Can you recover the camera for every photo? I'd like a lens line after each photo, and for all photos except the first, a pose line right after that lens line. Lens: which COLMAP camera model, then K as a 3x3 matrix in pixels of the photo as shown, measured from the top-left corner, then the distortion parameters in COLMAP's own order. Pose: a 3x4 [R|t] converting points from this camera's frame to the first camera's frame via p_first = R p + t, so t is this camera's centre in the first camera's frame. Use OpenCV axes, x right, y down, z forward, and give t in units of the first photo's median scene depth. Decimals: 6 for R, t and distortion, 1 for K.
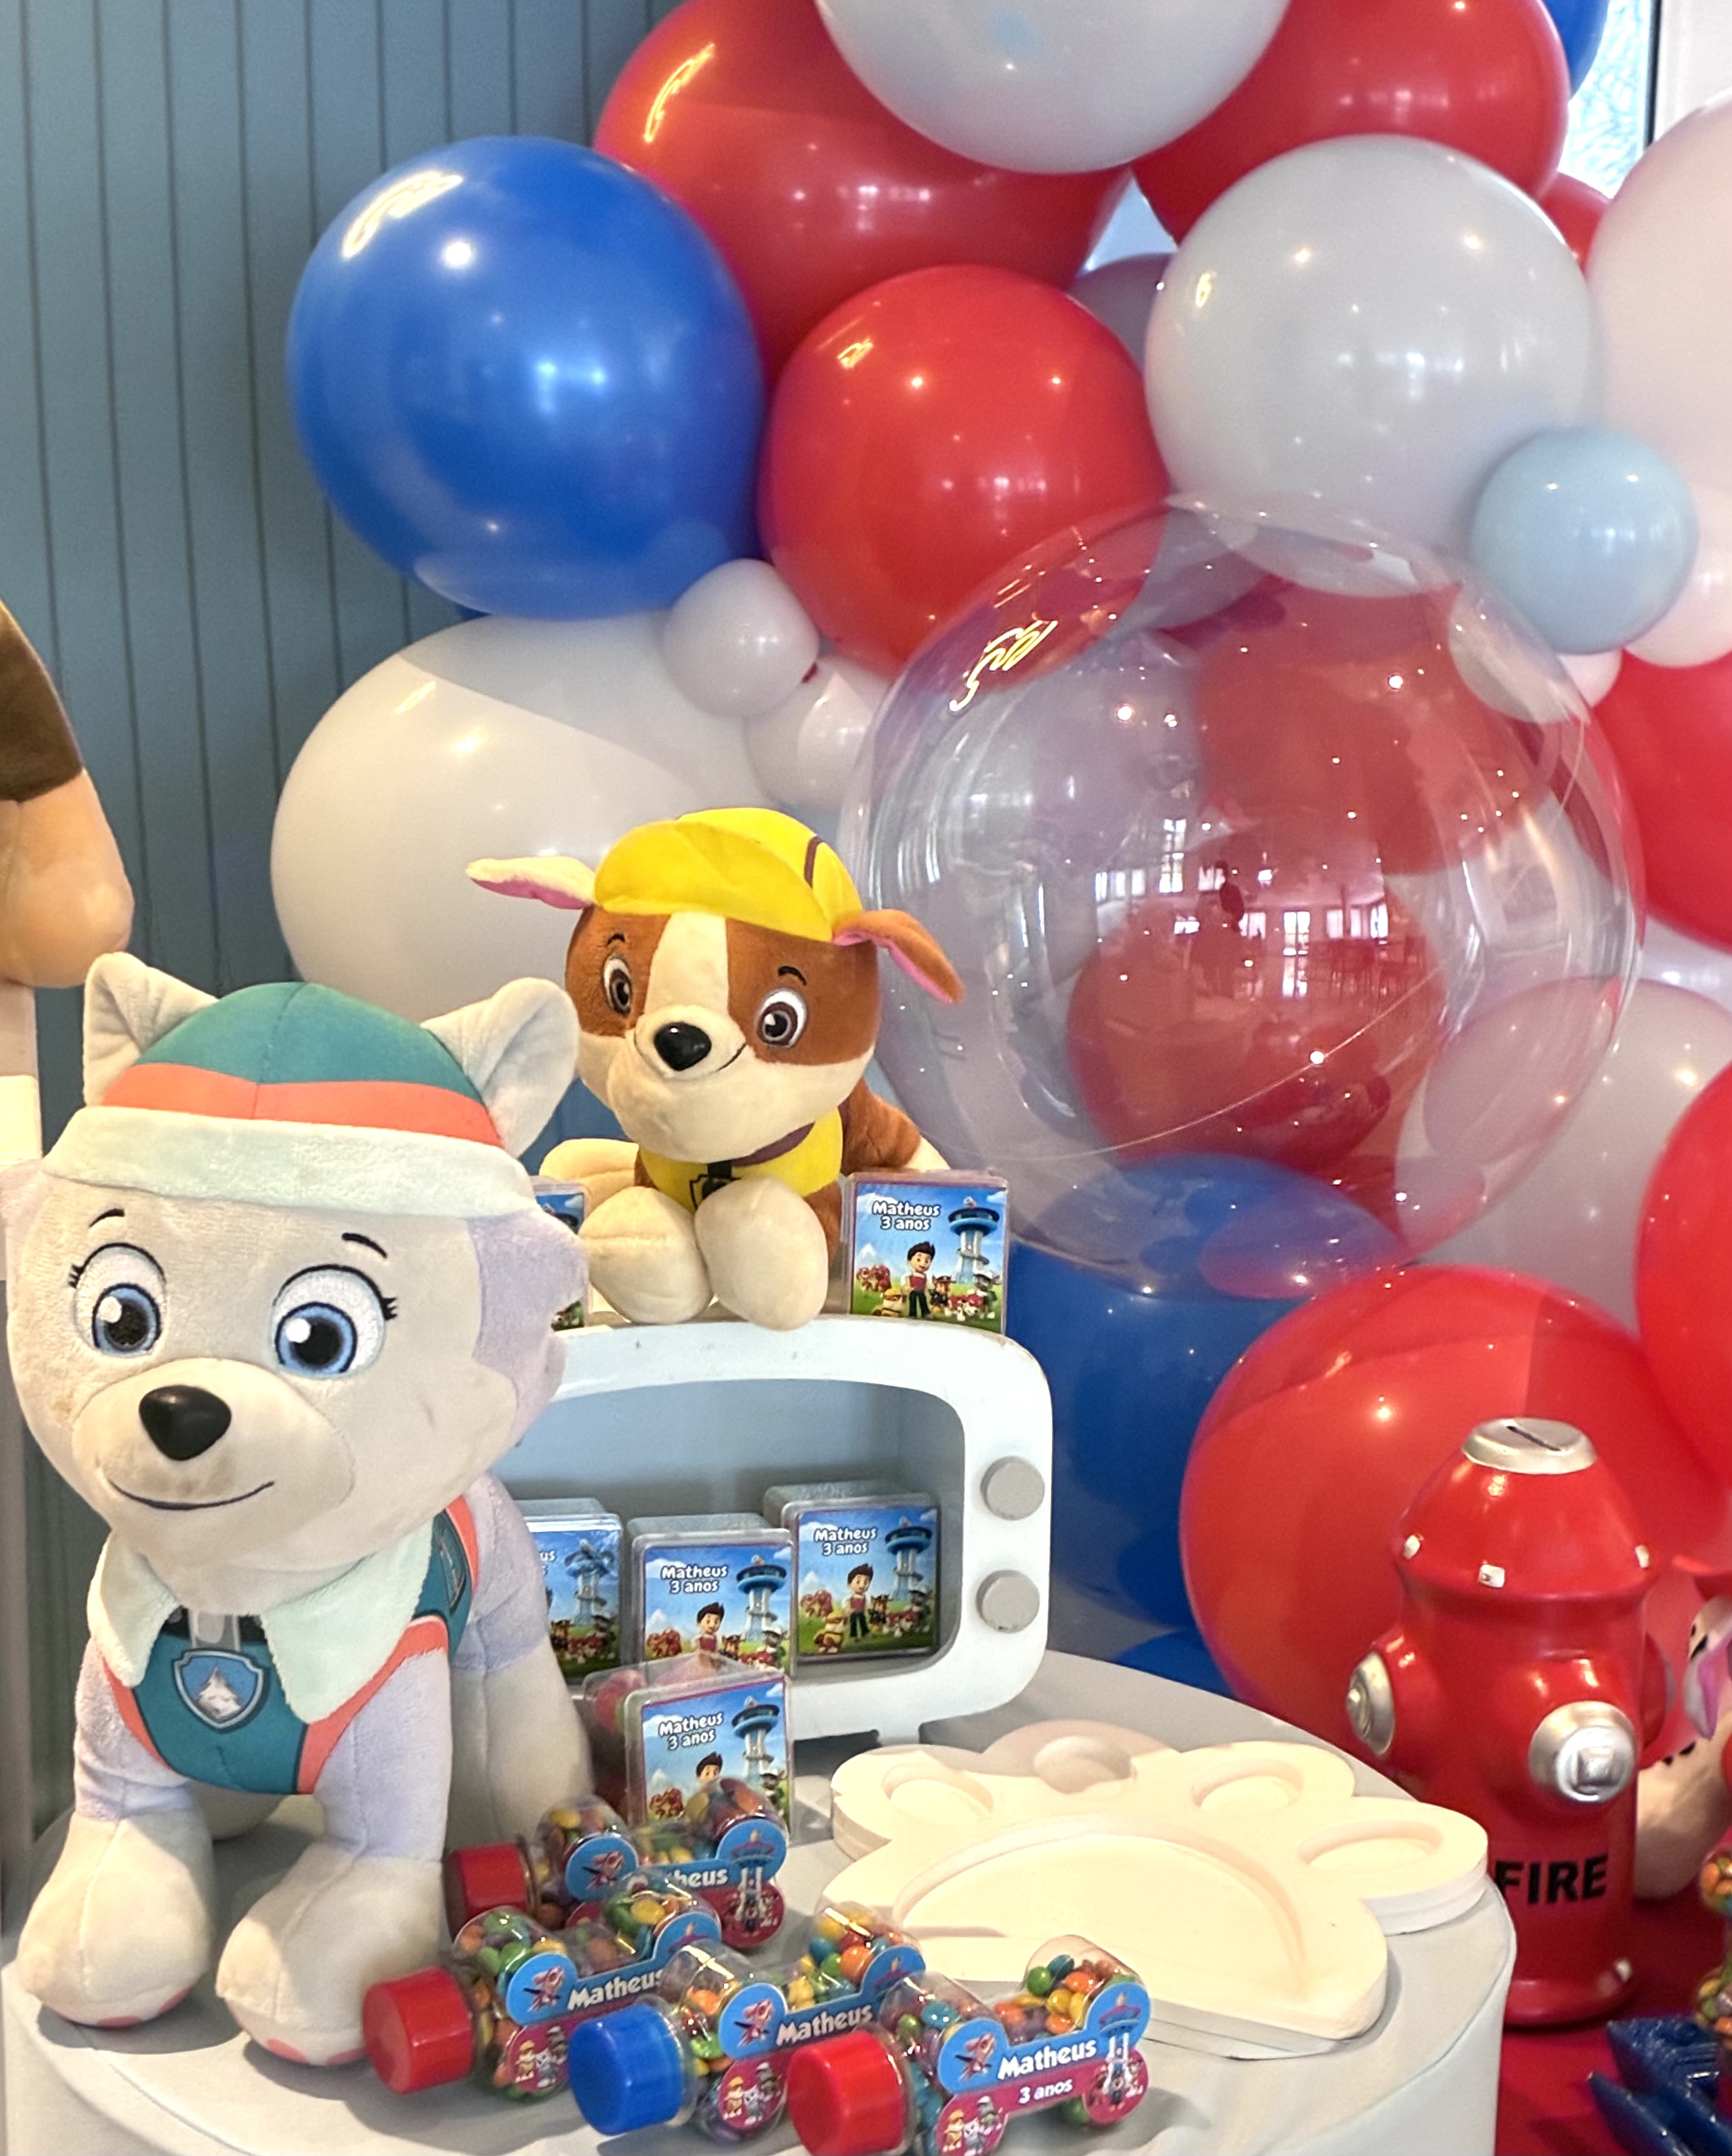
lens RADIAL K [[3802.4, 0, 866.0], [0, 3802.4, 1078.0], [0, 0, 1]] dist [0.047960, 0.139715]
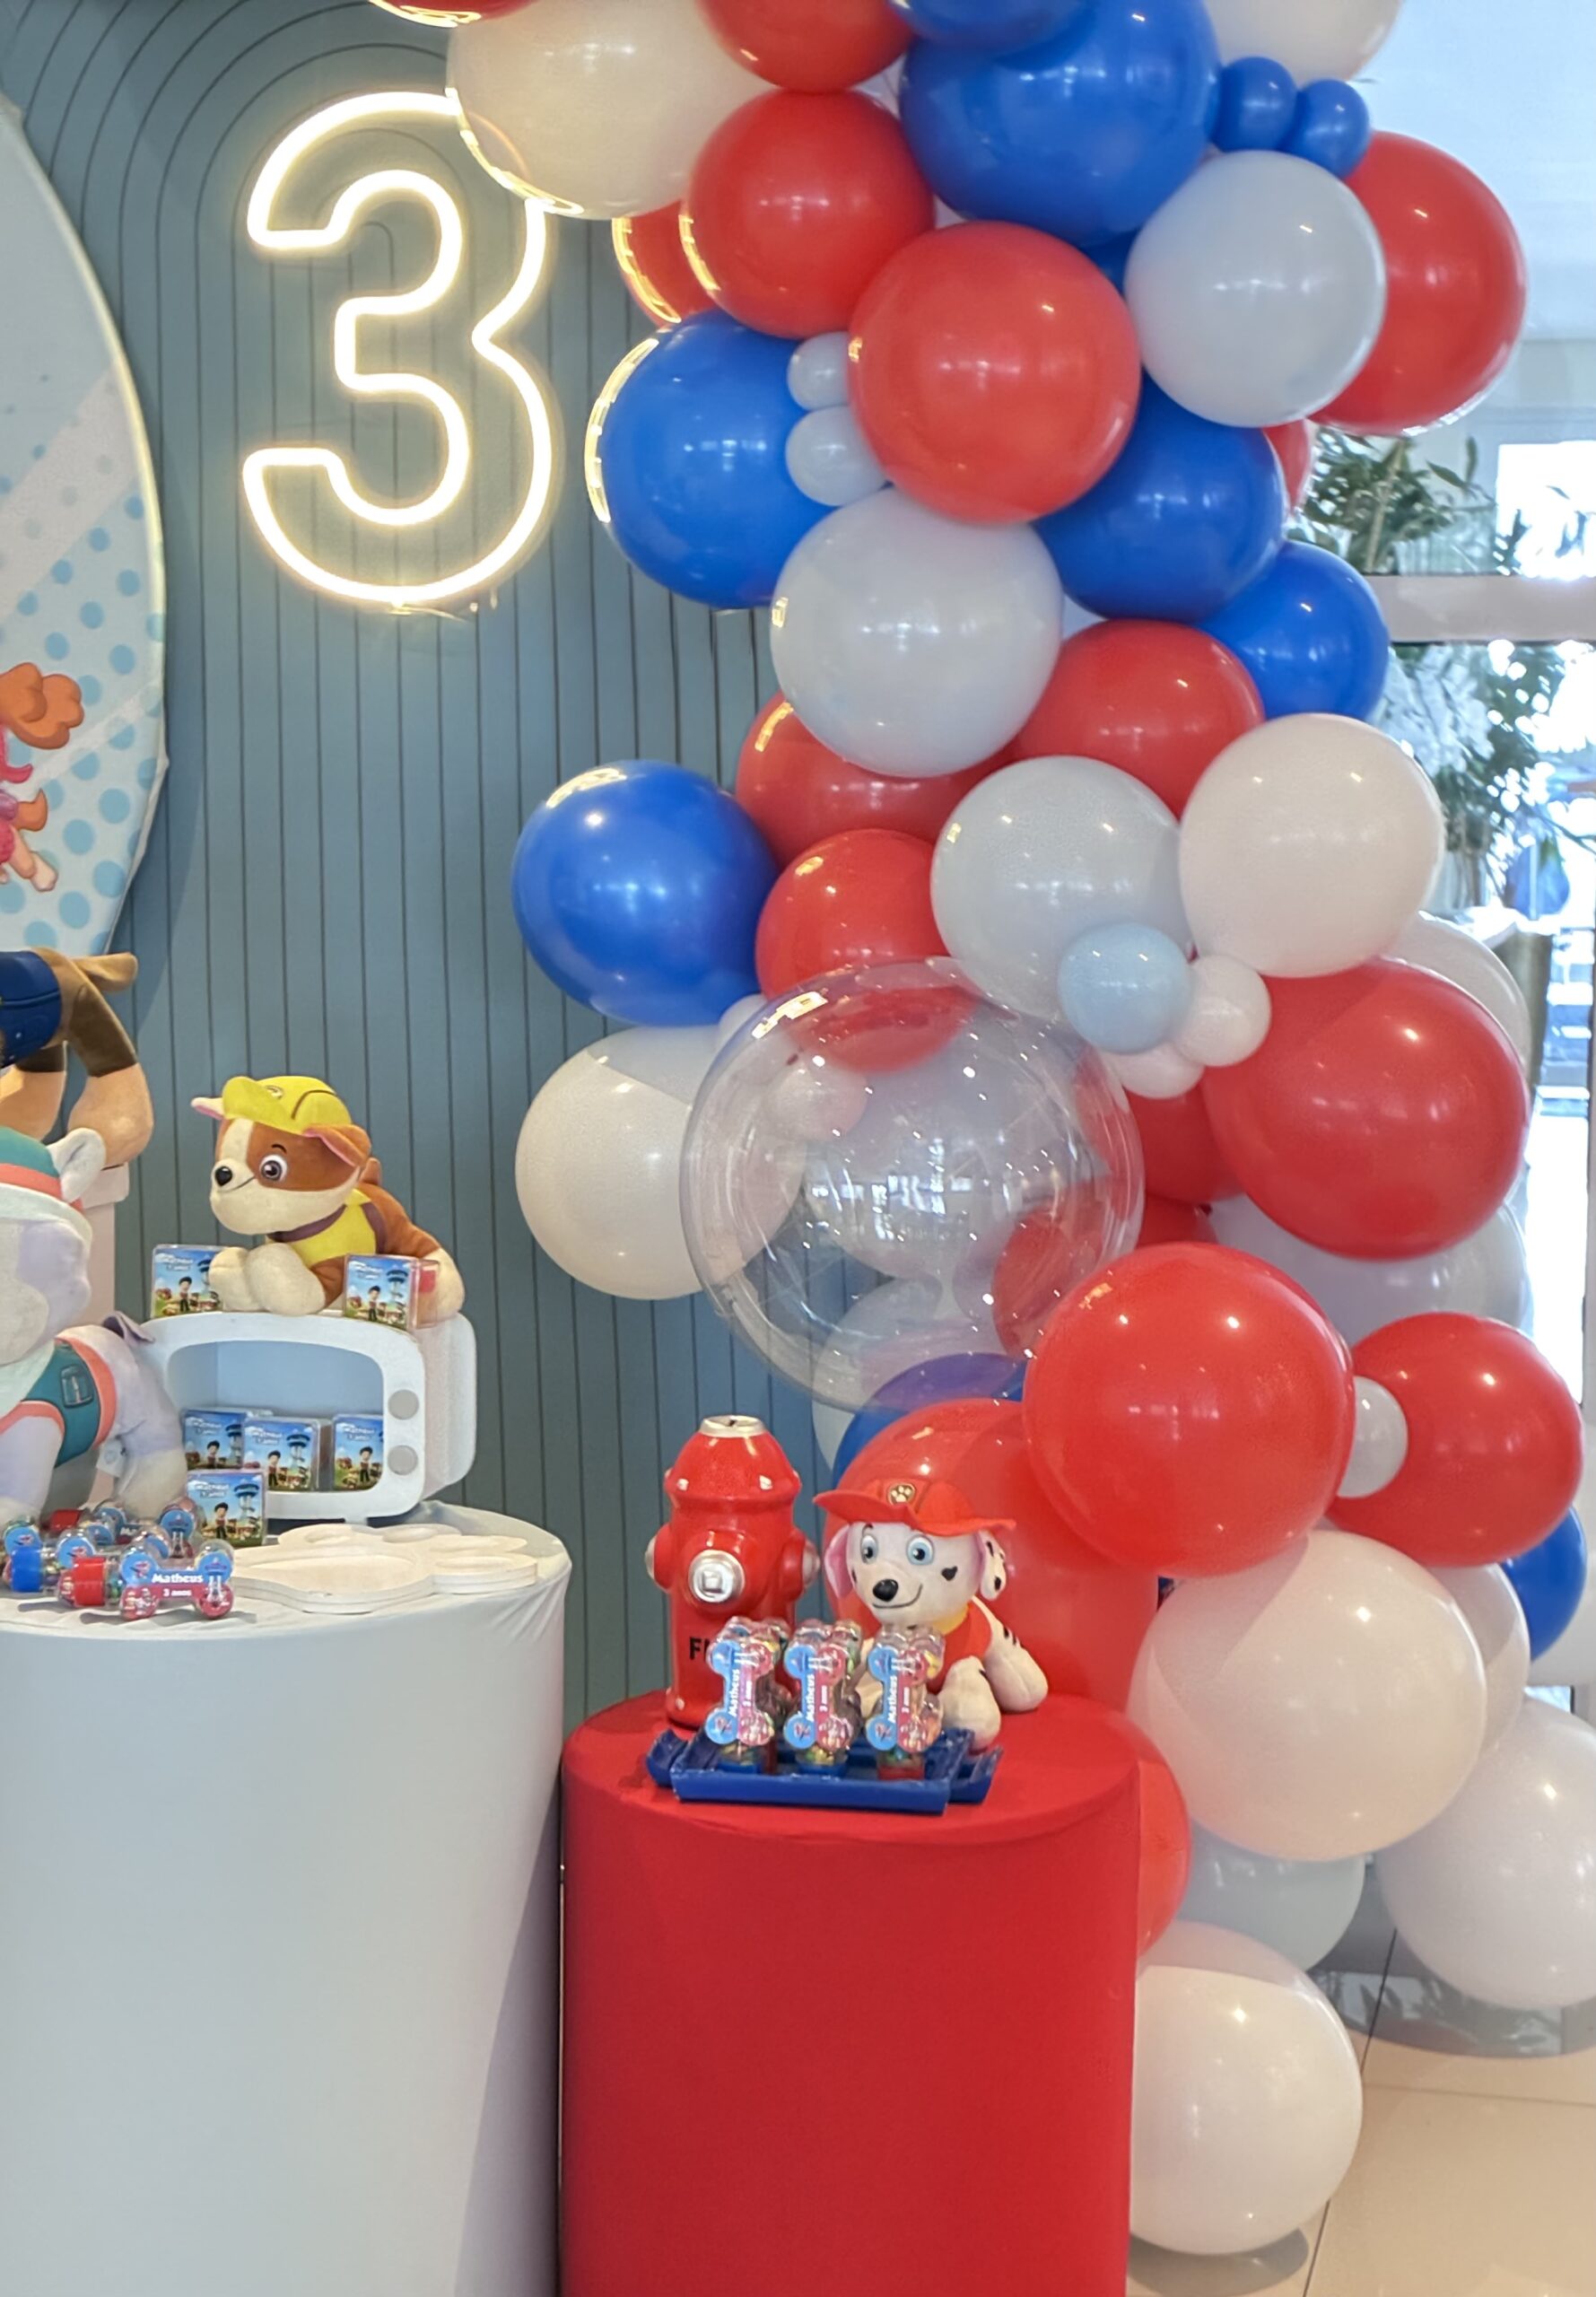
lens RADIAL K [[3363.4, 0, 798.0], [0, 3363.4, 1148.5], [0, 0, 1]] dist [0.033255, 0.036542]
pose [[0.922055, 0.037383, -0.385250, 0.951661], [-0.079318, 0.992451, -0.093536, 0.124038], [0.378845, 0.116802, 0.918060, -0.642112]]
